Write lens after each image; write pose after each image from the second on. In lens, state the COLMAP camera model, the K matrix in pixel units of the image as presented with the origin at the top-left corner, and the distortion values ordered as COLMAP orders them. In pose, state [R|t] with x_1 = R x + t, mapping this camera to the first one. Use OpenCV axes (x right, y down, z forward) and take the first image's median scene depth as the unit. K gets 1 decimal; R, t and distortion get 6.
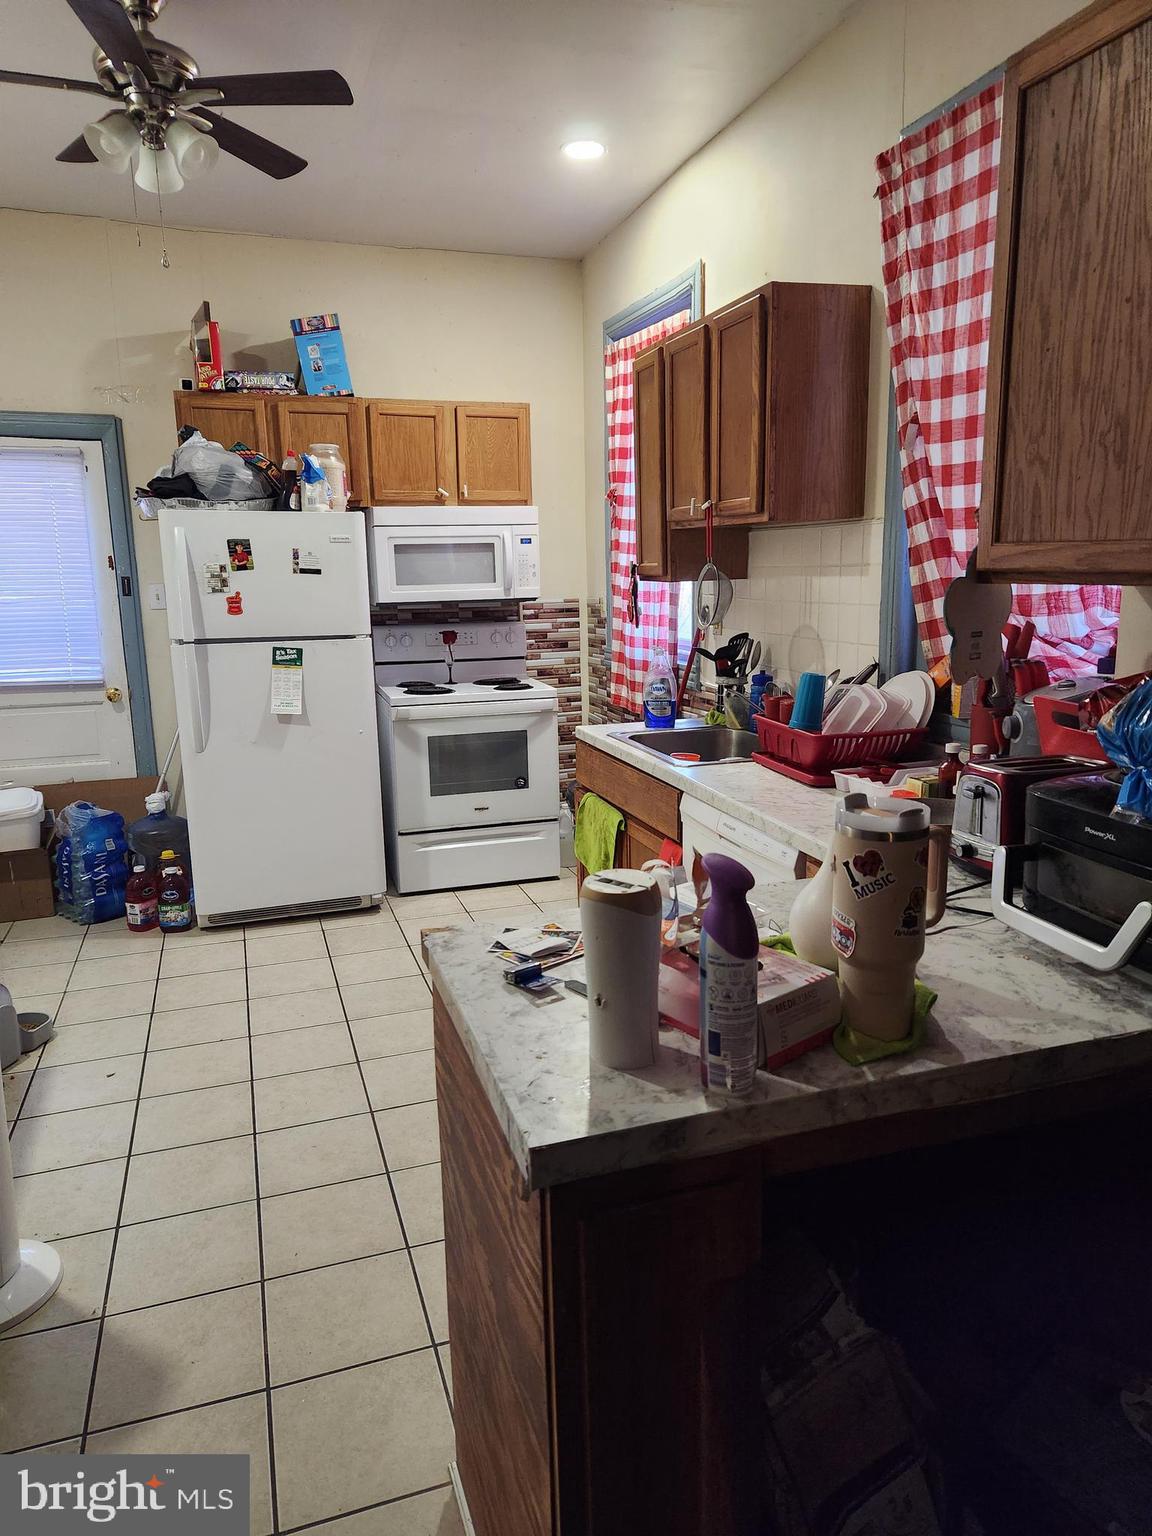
lens RADIAL K [[1034.5, 0, 580.3], [0, 1034.5, 771.0], [0, 0, 1]] dist [0.071930, -0.022710]
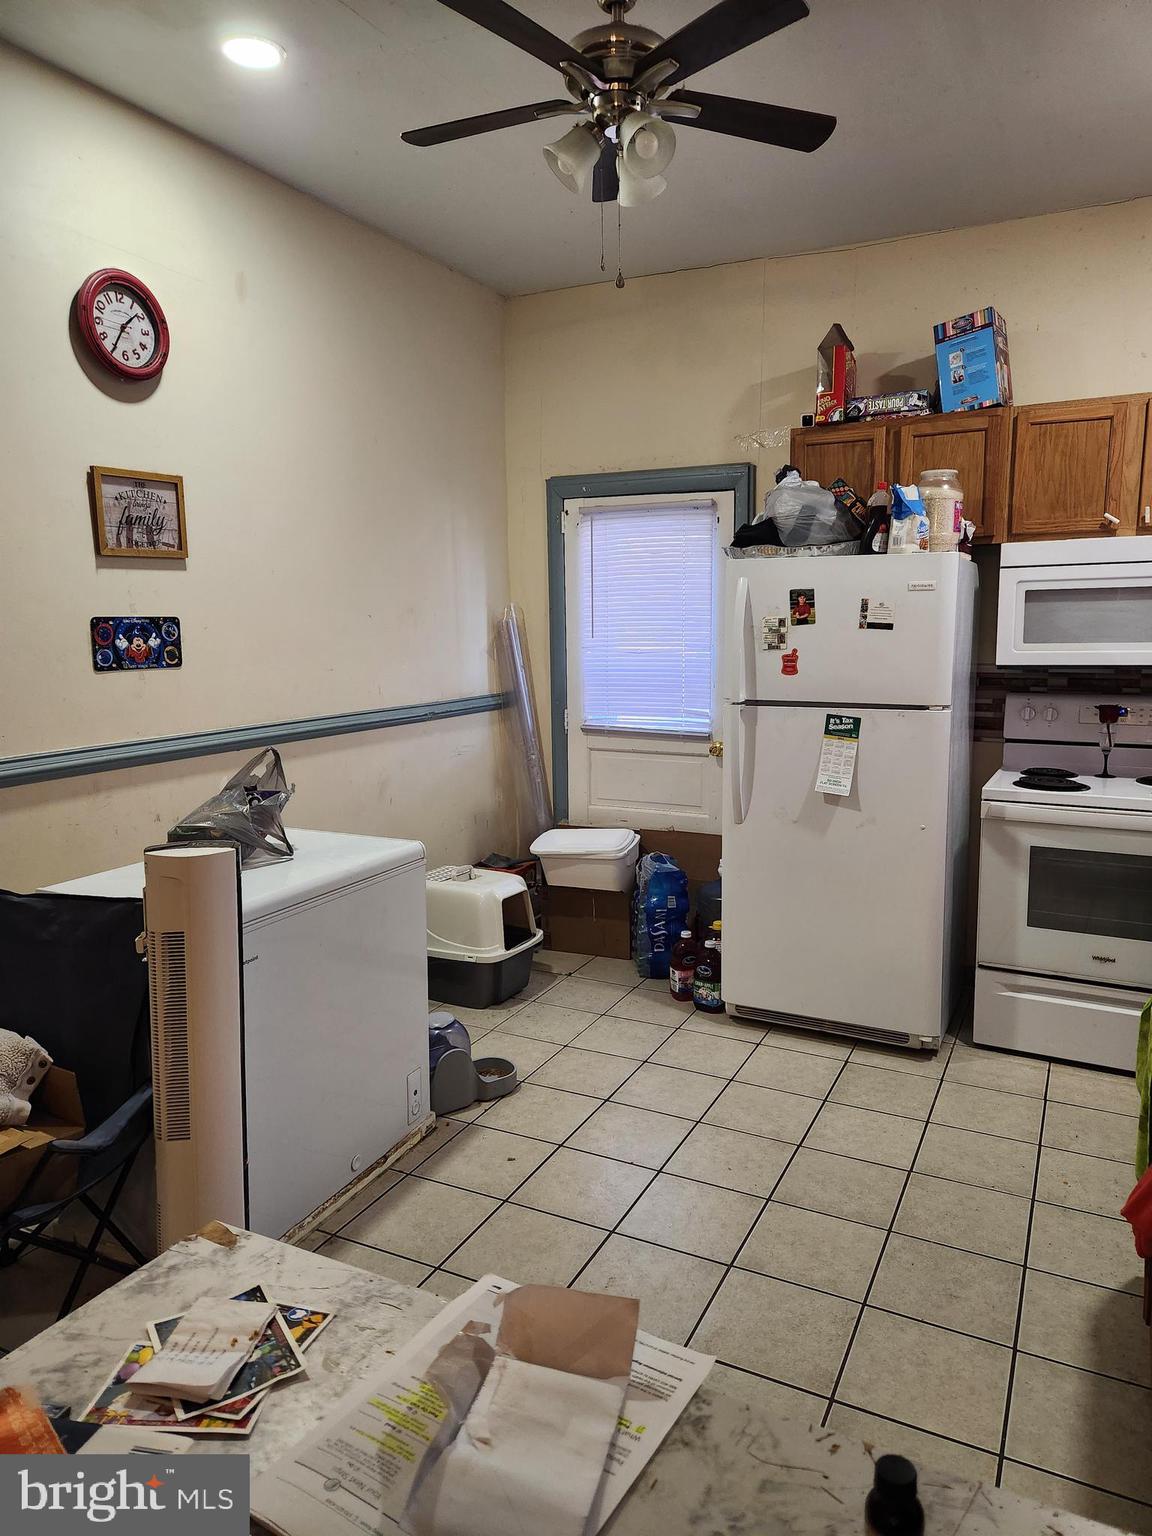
lens RADIAL K [[1034.5, 0, 579.2], [0, 1034.5, 761.9], [0, 0, 1]] dist [0.071930, -0.022710]
pose [[0.709170, 0.111173, -0.696217, 0.147510], [-0.143622, 0.989563, 0.011721, -0.058351], [0.690254, 0.091680, 0.717735, 0.245198]]
